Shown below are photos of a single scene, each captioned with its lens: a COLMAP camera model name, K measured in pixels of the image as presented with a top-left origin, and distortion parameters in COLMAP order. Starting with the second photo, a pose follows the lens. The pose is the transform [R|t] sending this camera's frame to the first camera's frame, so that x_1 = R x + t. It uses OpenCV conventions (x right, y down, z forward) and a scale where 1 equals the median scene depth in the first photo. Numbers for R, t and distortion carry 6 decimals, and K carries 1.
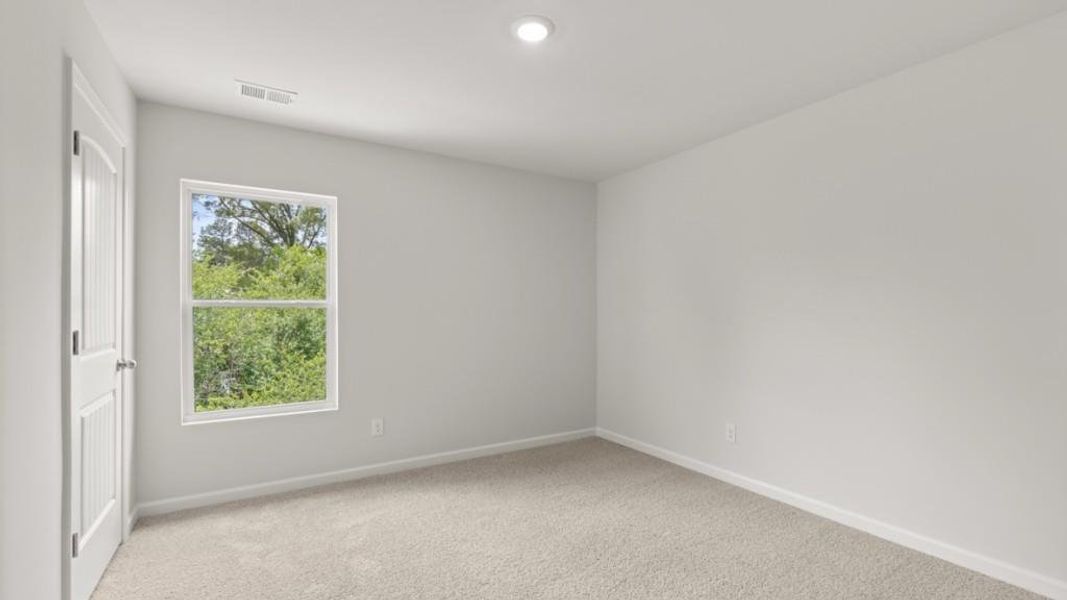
lens RADIAL K [[478.3, 0, 535.5], [0, 478.3, 319.0], [0, 0, 1]] dist [-0.000040, 0.000182]
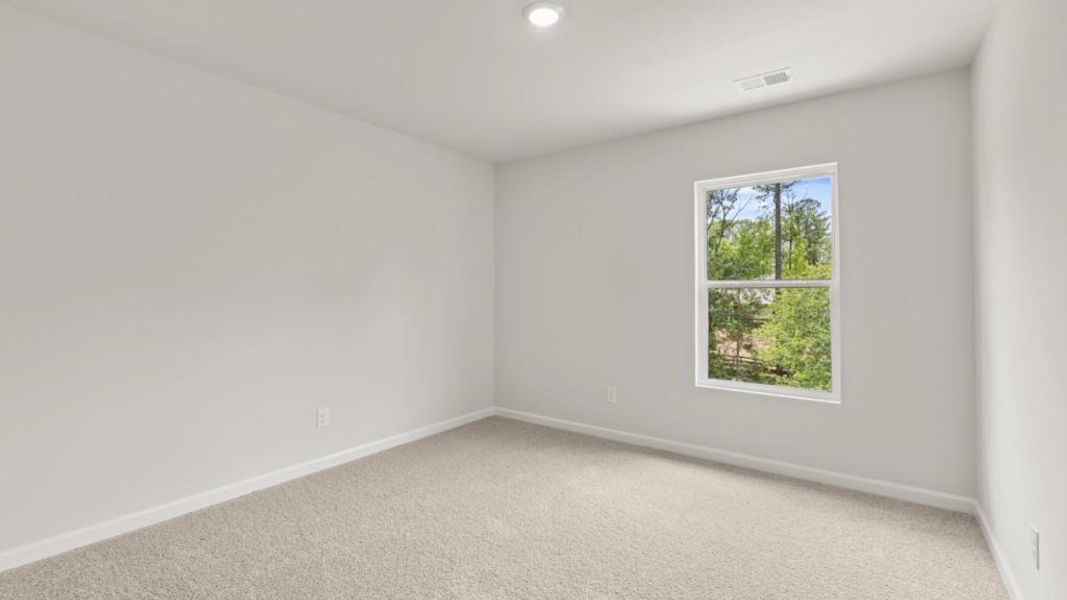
lens RADIAL K [[488.8, 0, 533.5], [0, 488.8, 300.0], [0, 0, 1]] dist [0.000718, 0.000427]
pose [[0.342578, 0.014038, -0.939385, 0.259136], [-0.015804, 0.999833, 0.009178, -0.000504], [0.939357, 0.011702, 0.342742, 0.178240]]
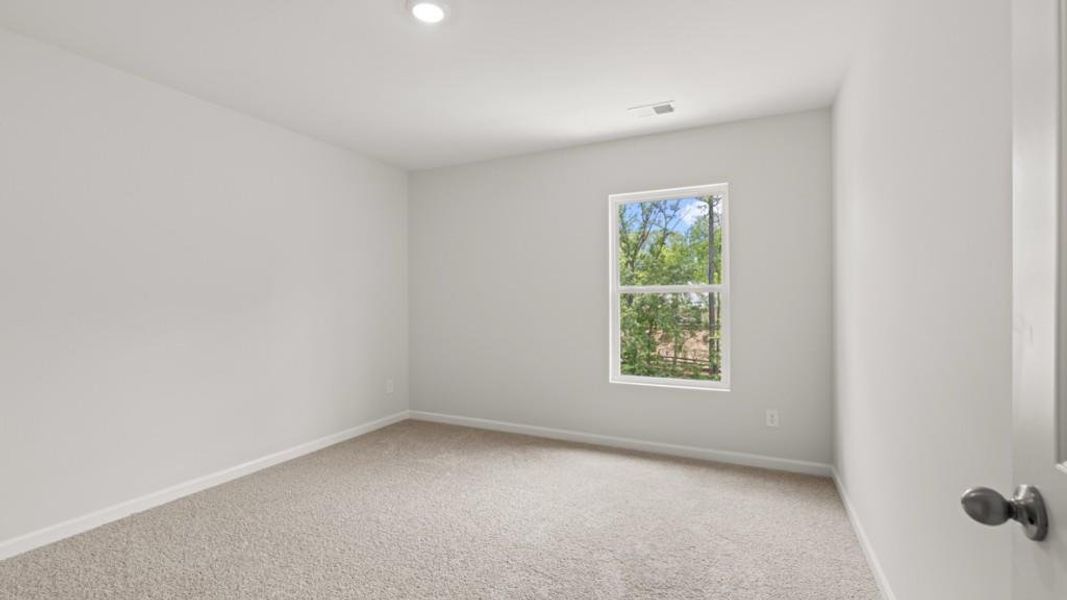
lens RADIAL K [[456.4, 0, 532.5], [0, 456.4, 303.0], [0, 0, 1]] dist [-0.005836, 0.000517]
pose [[0.523123, 0.005831, -0.852237, 0.212264], [-0.005551, 0.999979, 0.003434, 0.000094], [0.852239, 0.002934, 0.523144, 0.150344]]
